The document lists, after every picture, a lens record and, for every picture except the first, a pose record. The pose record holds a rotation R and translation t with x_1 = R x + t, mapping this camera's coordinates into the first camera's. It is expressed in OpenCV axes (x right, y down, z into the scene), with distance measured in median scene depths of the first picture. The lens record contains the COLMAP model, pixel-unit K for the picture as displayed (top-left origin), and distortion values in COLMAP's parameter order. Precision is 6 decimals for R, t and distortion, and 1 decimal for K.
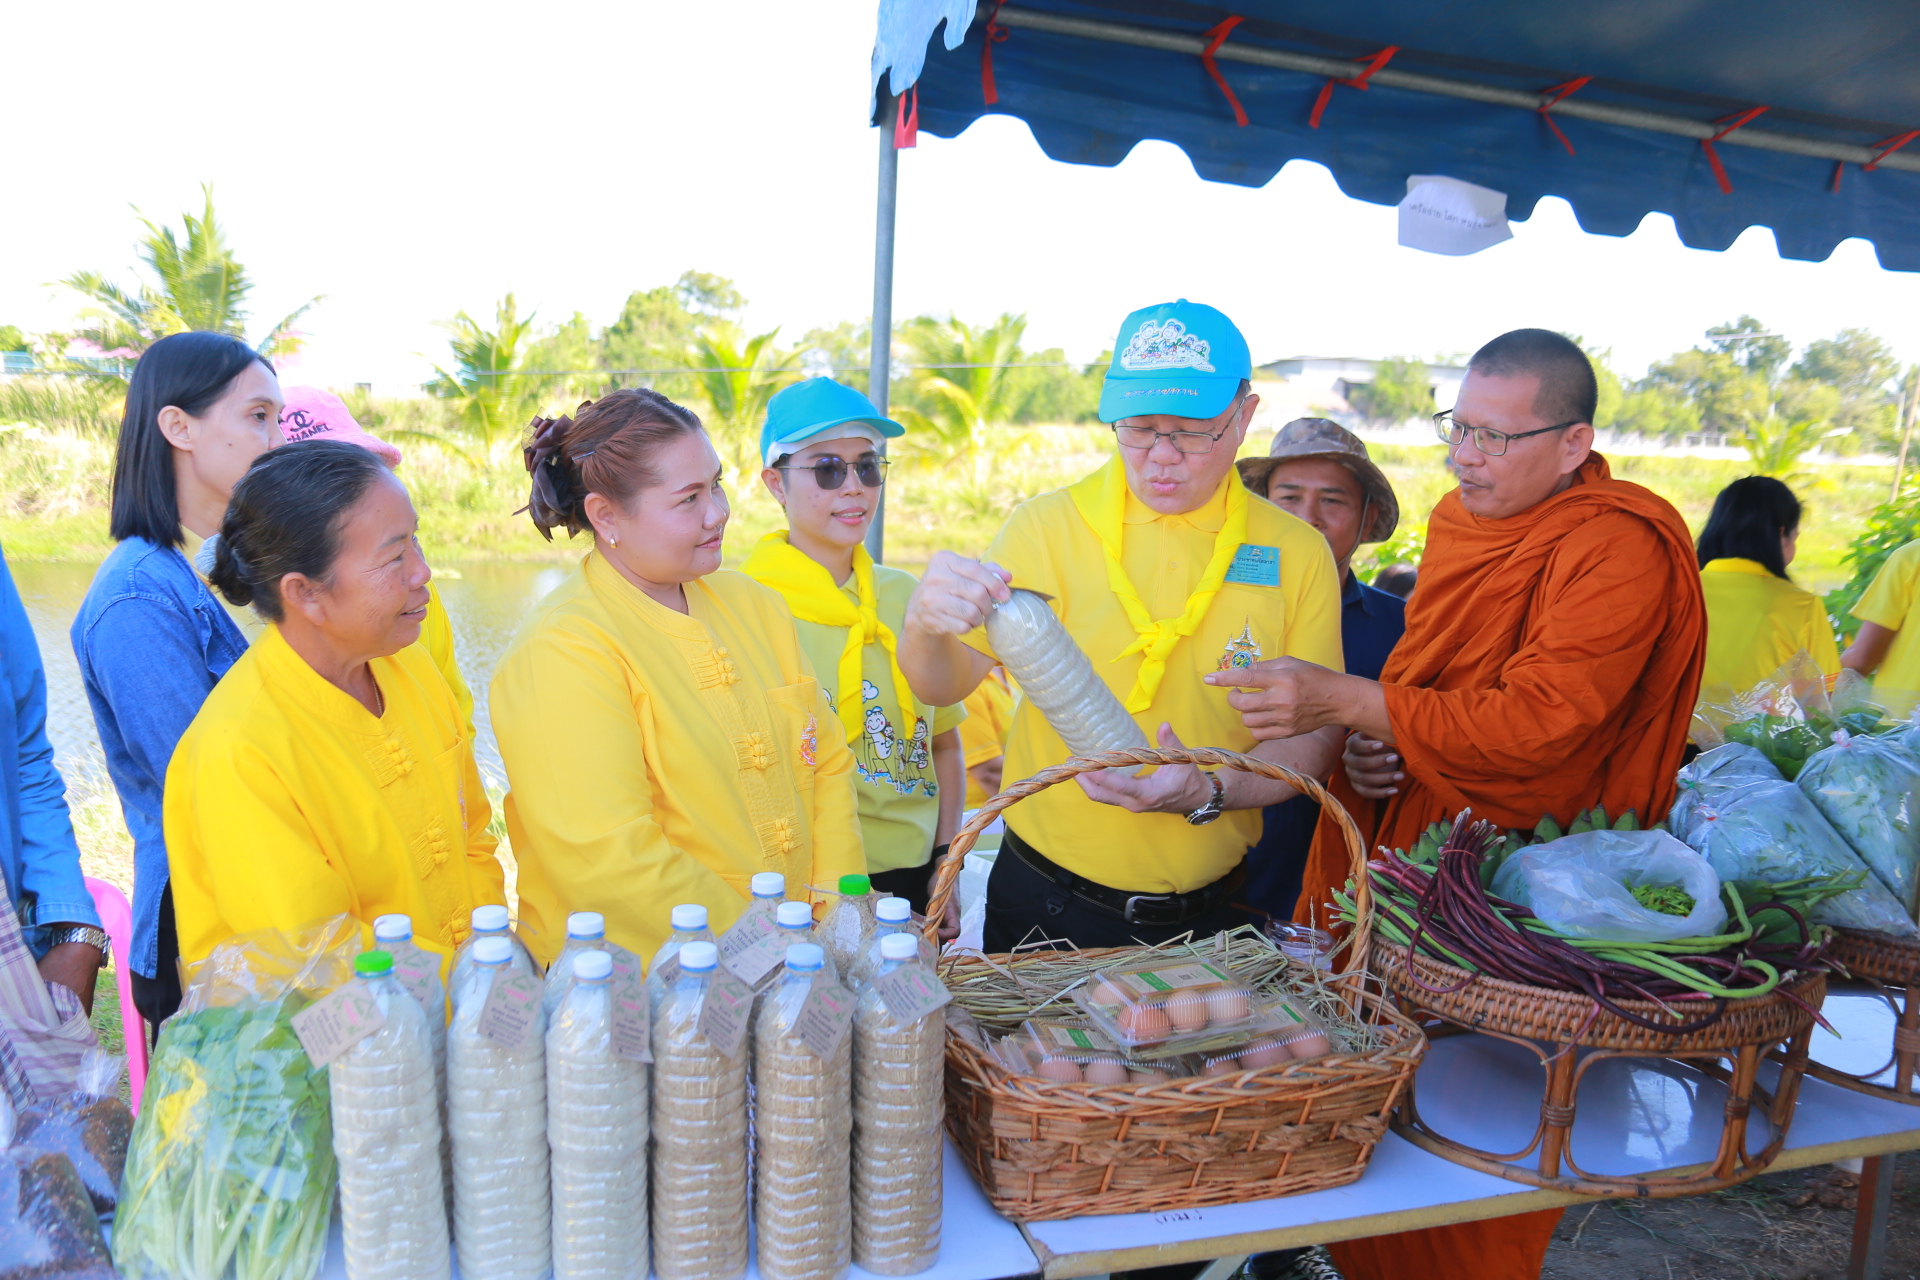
lens RADIAL K [[1554.8, 0, 960.0], [0, 1554.8, 640.0], [0, 0, 1]] dist [-0.119394, 0.070865]
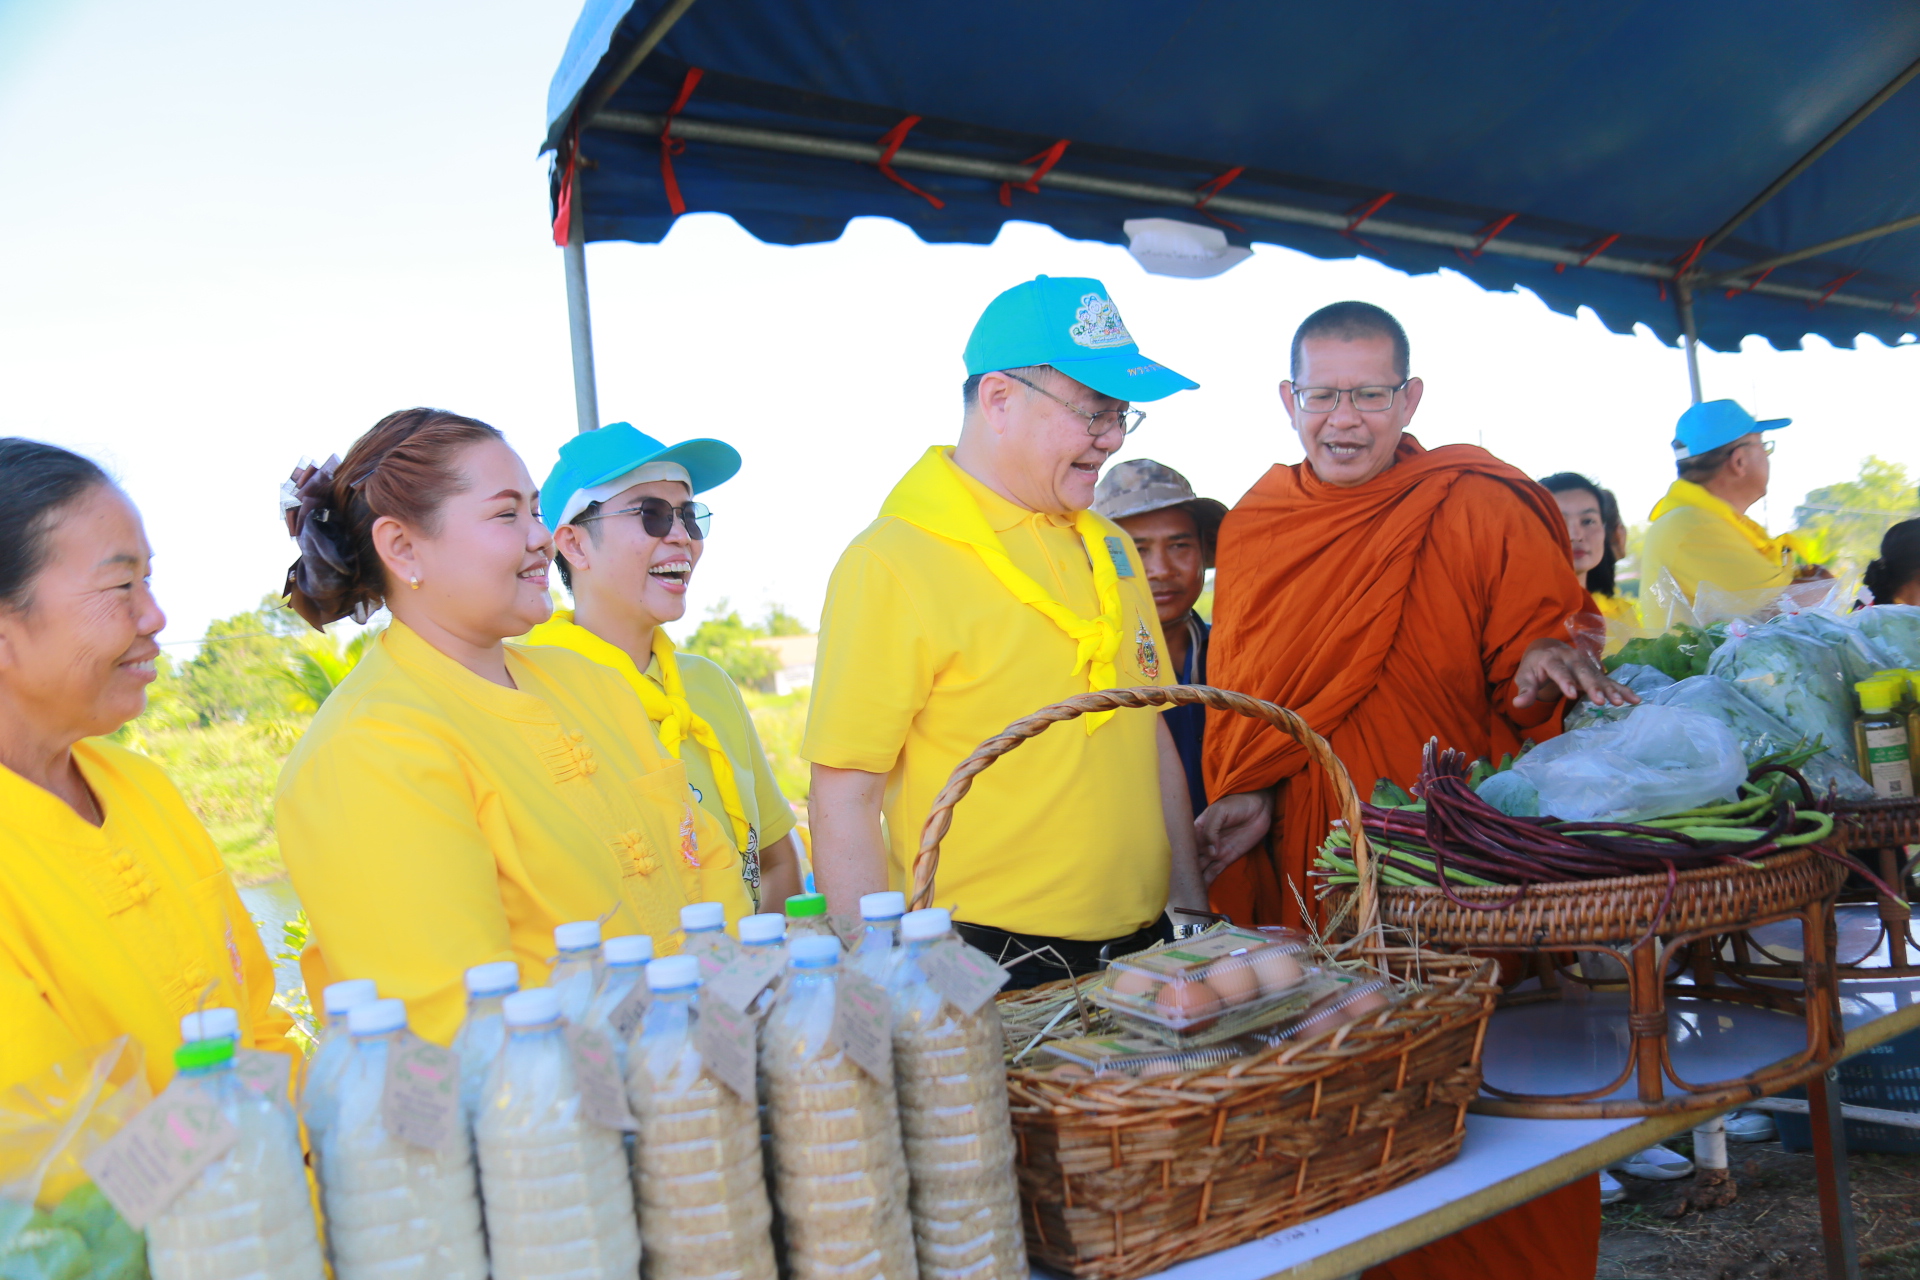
lens RADIAL K [[1535.9, 0, 960.0], [0, 1535.9, 640.0], [0, 0, 1]] dist [-0.088971, 0.007881]
pose [[0.958364, -0.133174, 0.252593, -0.161550], [0.174682, 0.973182, -0.149676, 0.146725], [-0.225887, 0.187568, 0.955926, 0.207145]]
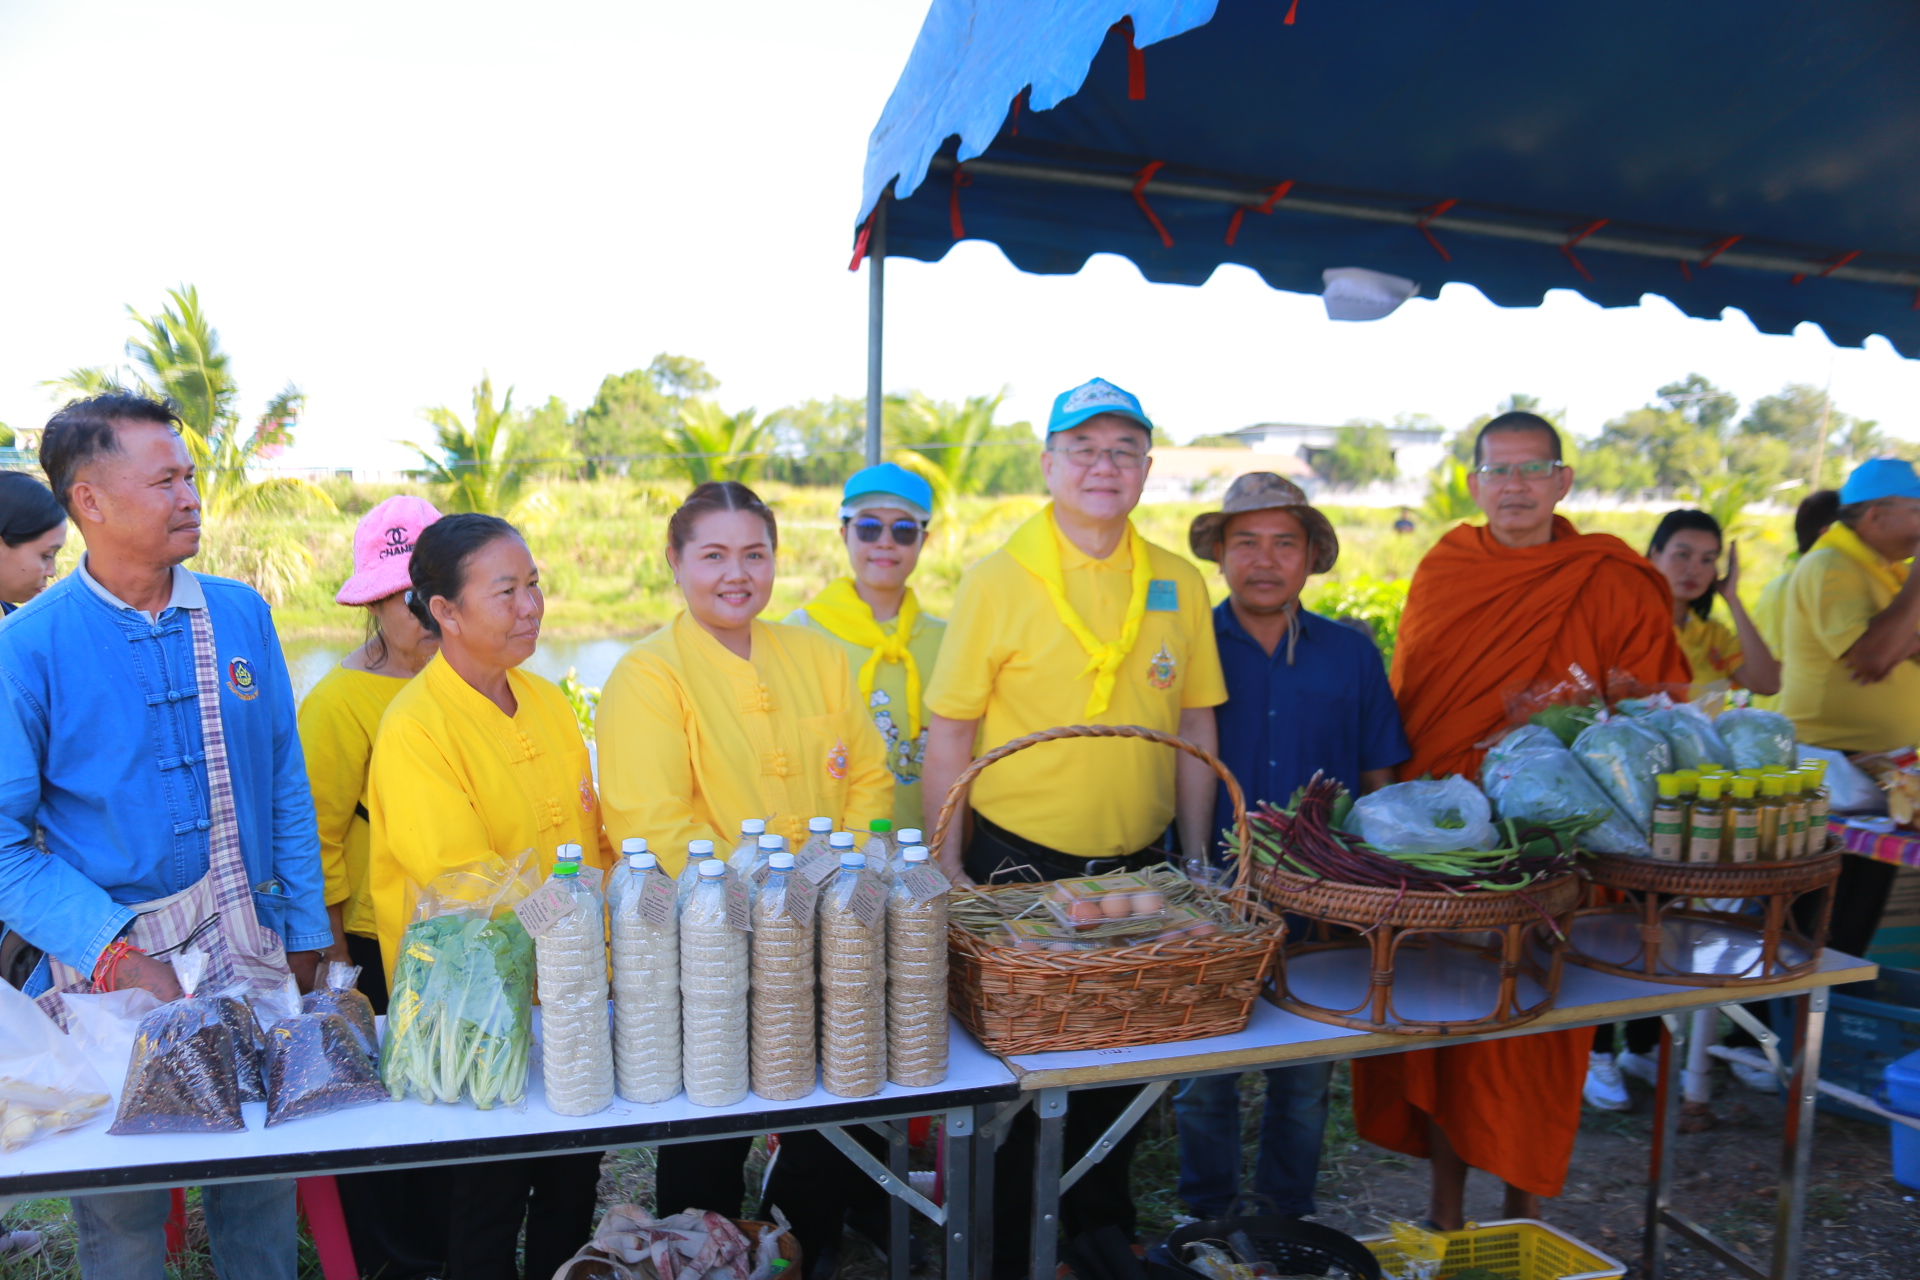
lens RADIAL K [[1554.8, 0, 960.0], [0, 1554.8, 640.0], [0, 0, 1]] dist [-0.119394, 0.070865]
pose [[0.999578, -0.023849, 0.016606, -0.013752], [0.024601, 0.998609, -0.046640, 0.052120], [-0.015471, 0.047029, 0.998774, -0.407001]]
